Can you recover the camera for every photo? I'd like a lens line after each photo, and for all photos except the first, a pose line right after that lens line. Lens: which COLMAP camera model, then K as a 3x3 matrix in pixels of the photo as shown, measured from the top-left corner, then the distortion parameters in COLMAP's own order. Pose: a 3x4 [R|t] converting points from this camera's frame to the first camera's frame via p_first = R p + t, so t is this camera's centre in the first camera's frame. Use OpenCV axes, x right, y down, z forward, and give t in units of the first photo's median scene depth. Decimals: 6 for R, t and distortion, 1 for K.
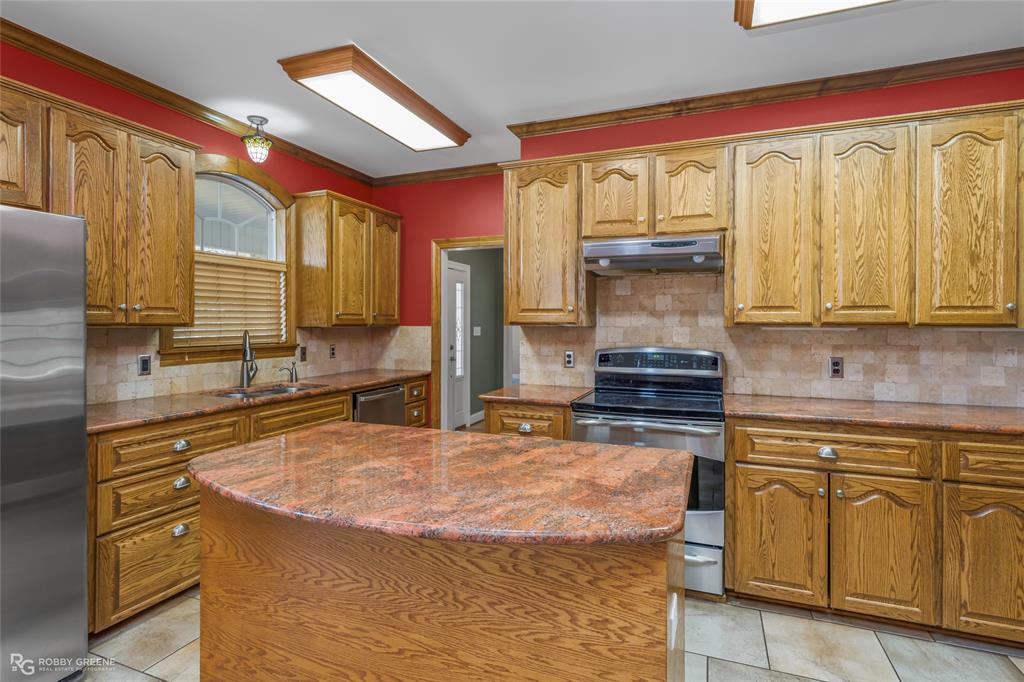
lens RADIAL K [[509.7, 0, 508.9], [0, 509.7, 322.0], [0, 0, 1]] dist [-0.004802, 0.001334]
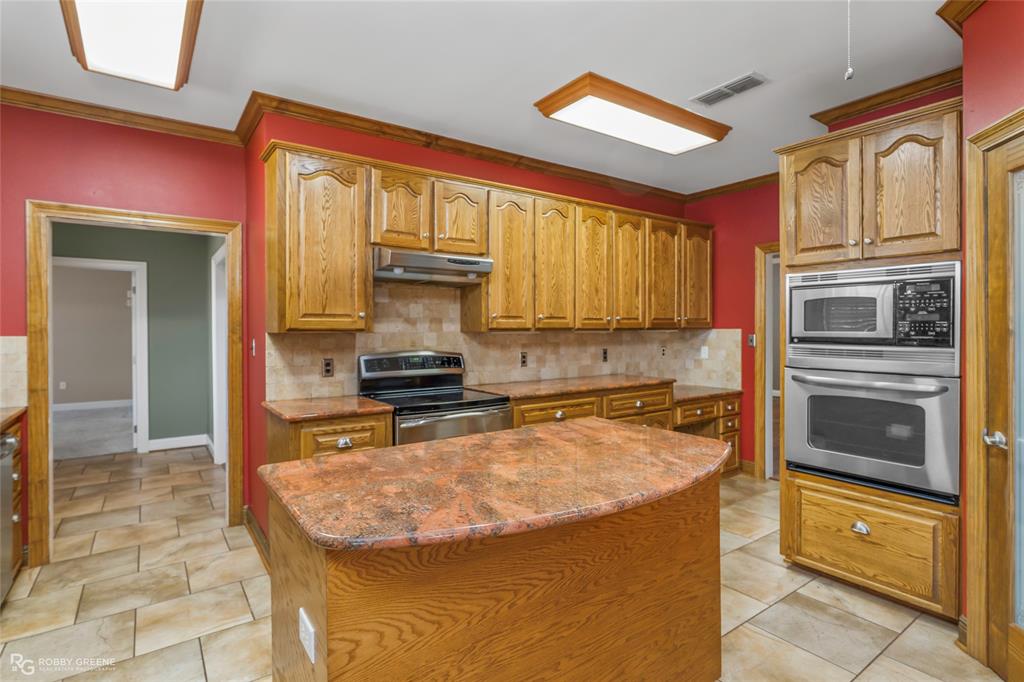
lens RADIAL K [[509.7, 0, 509.1], [0, 509.7, 333.5], [0, 0, 1]] dist [-0.004802, 0.001334]
pose [[0.547972, -0.010500, 0.836431, -0.578429], [0.004189, 0.999943, 0.009808, 0.001879], [-0.836486, -0.001871, 0.547984, 0.246773]]
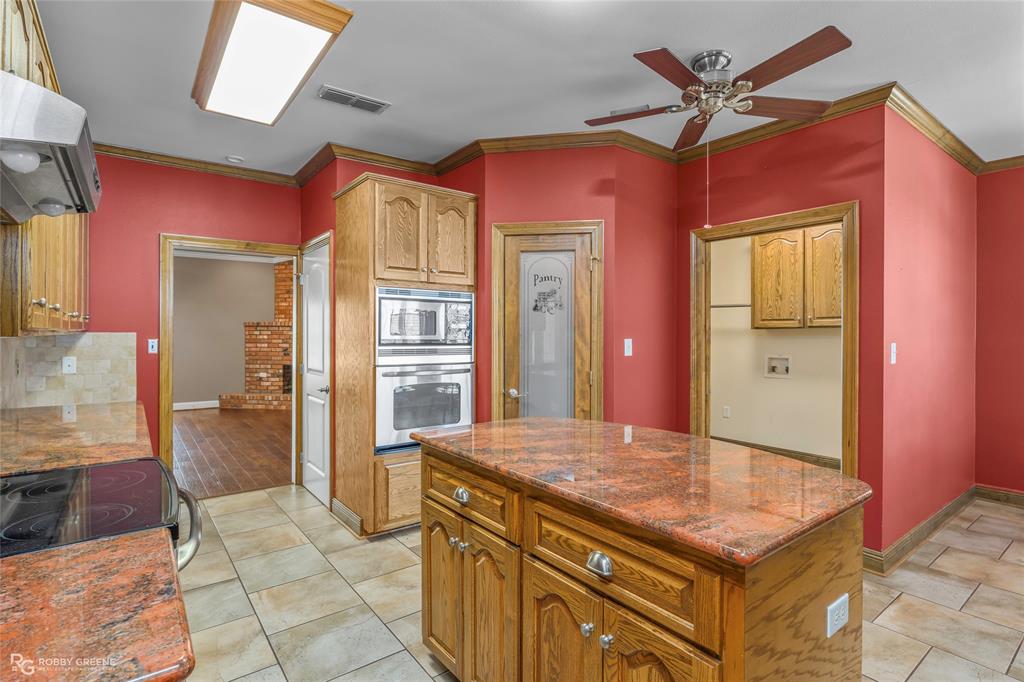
lens RADIAL K [[509.7, 0, 510.6], [0, 509.7, 336.6], [0, 0, 1]] dist [-0.004802, 0.001334]
pose [[-0.852965, -0.008485, 0.521898, -0.503842], [-0.005416, 0.999958, 0.007405, 0.002056], [-0.521939, 0.003490, -0.852976, 0.496415]]
